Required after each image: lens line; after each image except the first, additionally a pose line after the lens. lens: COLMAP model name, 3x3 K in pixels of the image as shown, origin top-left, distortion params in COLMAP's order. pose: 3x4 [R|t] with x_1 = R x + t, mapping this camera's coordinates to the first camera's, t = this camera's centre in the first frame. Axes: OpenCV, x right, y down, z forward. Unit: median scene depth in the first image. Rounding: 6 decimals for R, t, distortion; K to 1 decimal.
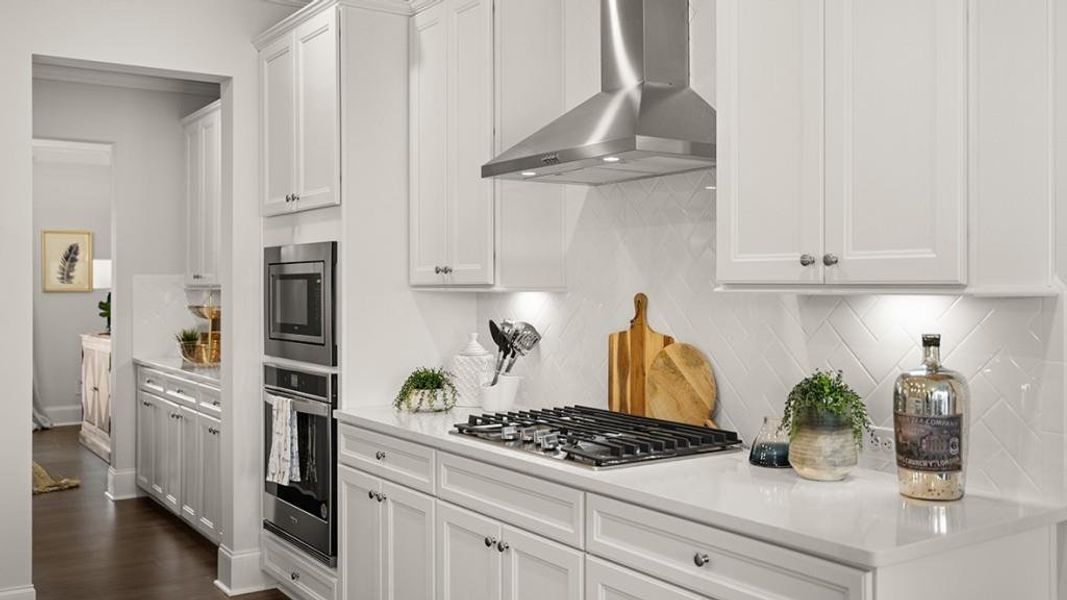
lens RADIAL K [[991.5, 0, 530.1], [0, 991.5, 278.6], [0, 0, 1]] dist [-0.003129, 0.000000]
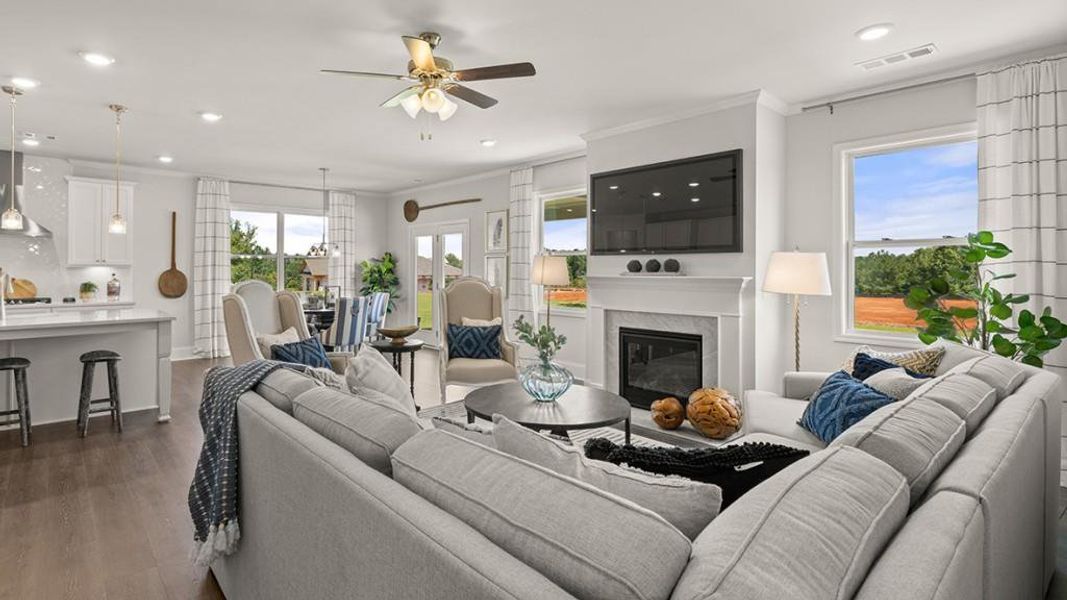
lens RADIAL K [[504.7, 0, 461.6], [0, 504.7, 264.3], [0, 0, 1]] dist [-0.001591, 0.001246]
pose [[-0.088119, 0.008779, 0.996071, -1.911397], [-0.009280, 0.999911, -0.009634, 0.007117], [-0.996067, -0.010092, -0.088030, -0.566138]]
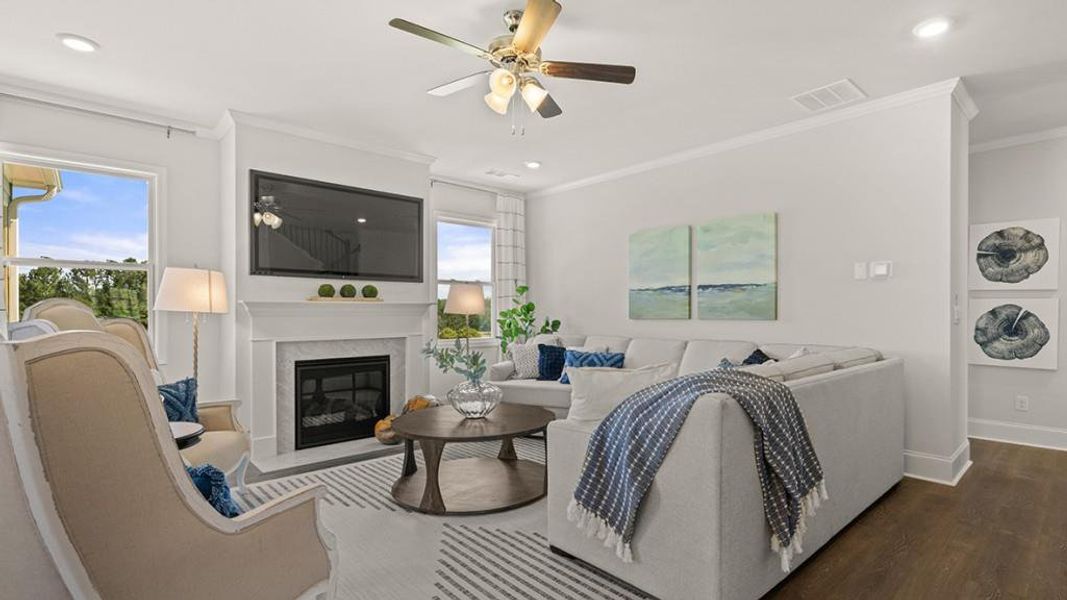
lens RADIAL K [[504.7, 0, 581.4], [0, 504.7, 314.9], [0, 0, 1]] dist [-0.001591, 0.001246]
pose [[-0.984145, 0.000049, -0.177368, -0.938140], [0.000650, 0.999994, -0.003331, 0.062053], [0.177366, -0.003394, -0.984139, 0.234036]]
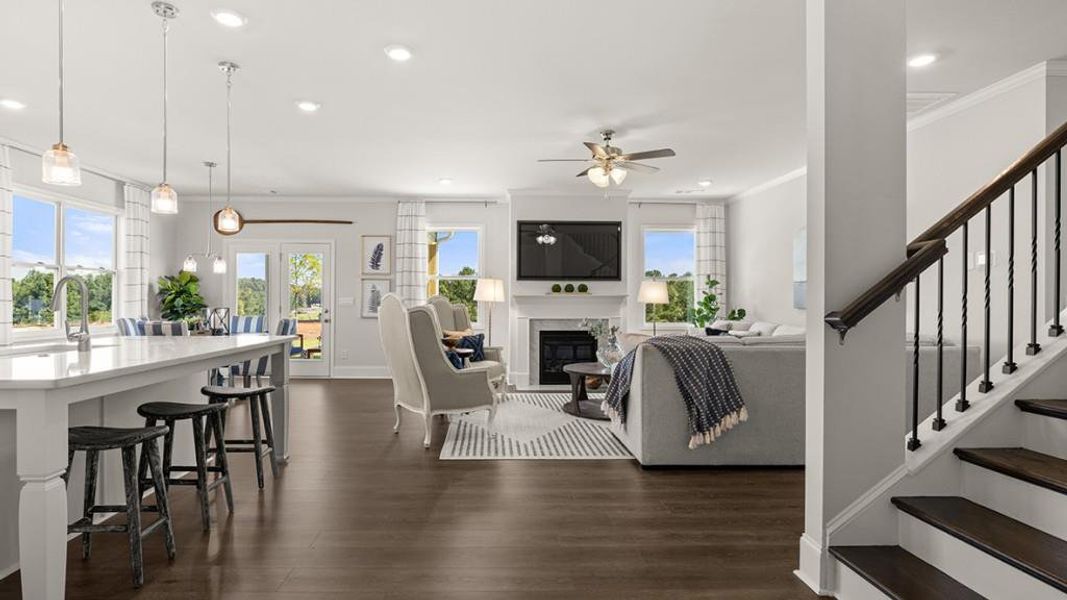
lens RADIAL K [[532.4, 0, 499.3], [0, 532.4, 300.8], [0, 0, 1]] dist [-0.001182, 0.000024]
pose [[-0.836272, -0.001672, 0.548312, -1.551132], [-0.007520, 0.999936, -0.008420, 0.067563], [-0.548263, -0.011165, -0.836231, 0.834699]]
